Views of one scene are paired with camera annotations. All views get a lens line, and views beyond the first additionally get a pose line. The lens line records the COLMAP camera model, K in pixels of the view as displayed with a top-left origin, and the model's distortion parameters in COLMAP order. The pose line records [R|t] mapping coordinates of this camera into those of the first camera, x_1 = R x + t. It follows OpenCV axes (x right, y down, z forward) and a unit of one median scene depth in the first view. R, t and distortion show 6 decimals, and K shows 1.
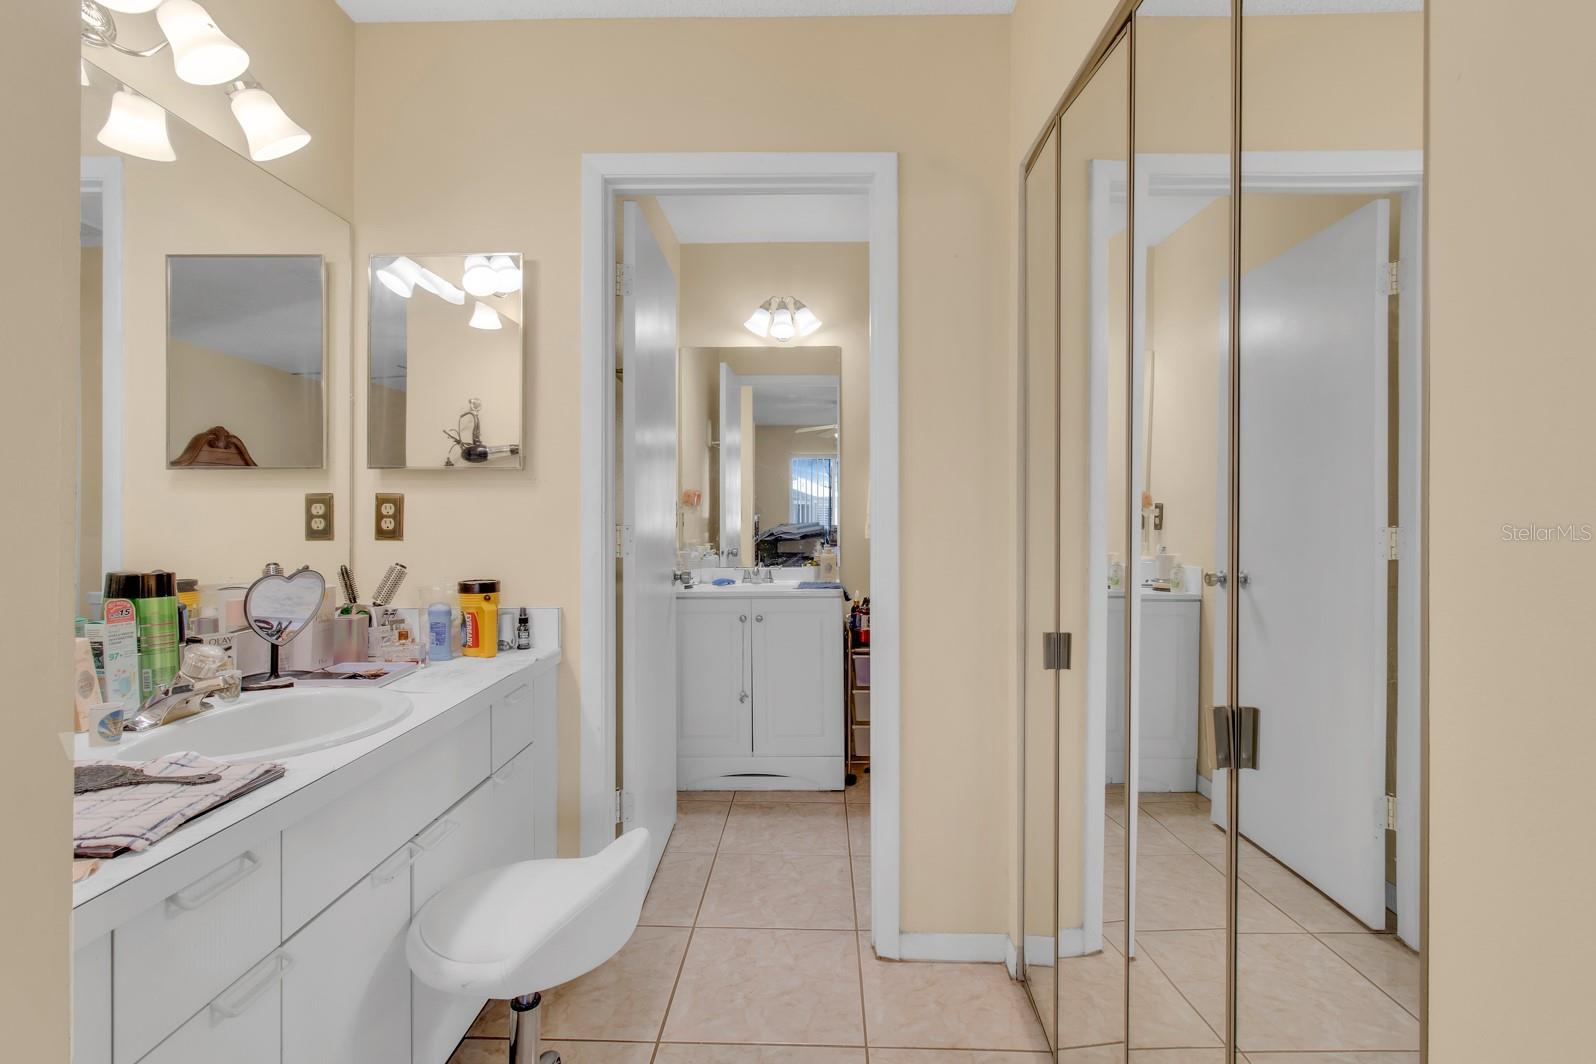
lens RADIAL K [[748.3, 0, 799.0], [0, 748.3, 520.6], [0, 0, 1]] dist [0.001119, 0.000570]
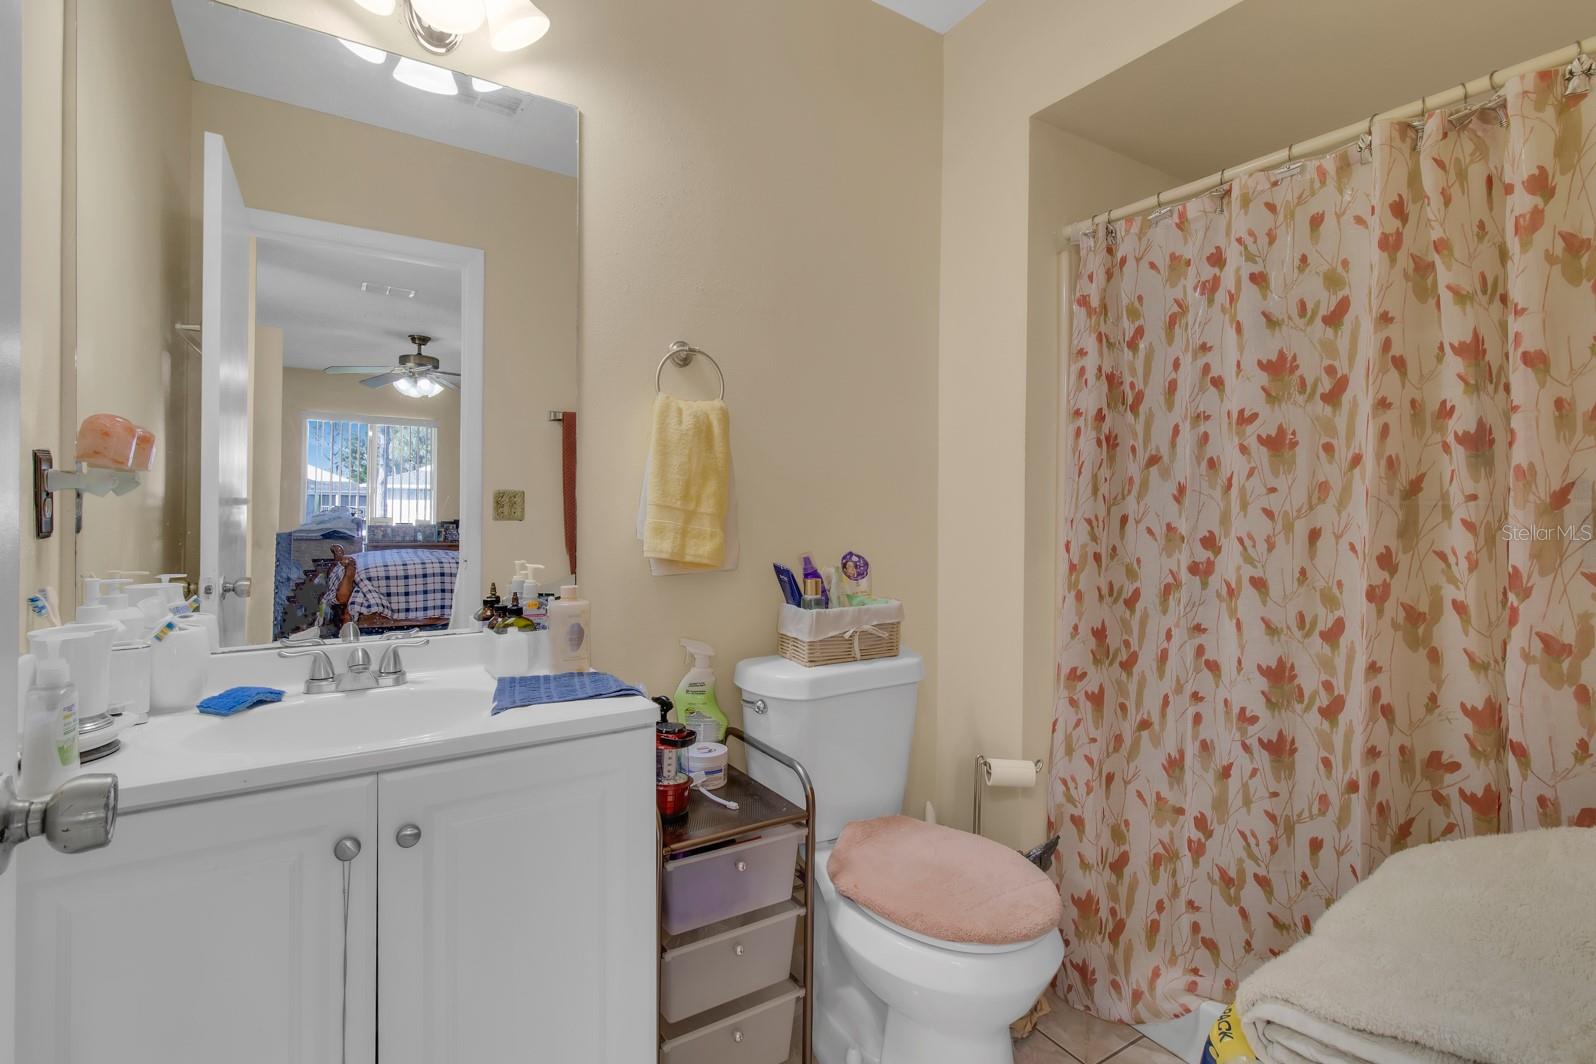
lens RADIAL K [[748.3, 0, 799.0], [0, 748.3, 520.6], [0, 0, 1]] dist [0.001119, 0.000570]
pose [[0.826568, -0.000328, 0.562837, -0.083241], [-0.001171, 0.999997, 0.002302, 0.000695], [-0.562836, -0.002562, 0.826565, 0.583099]]
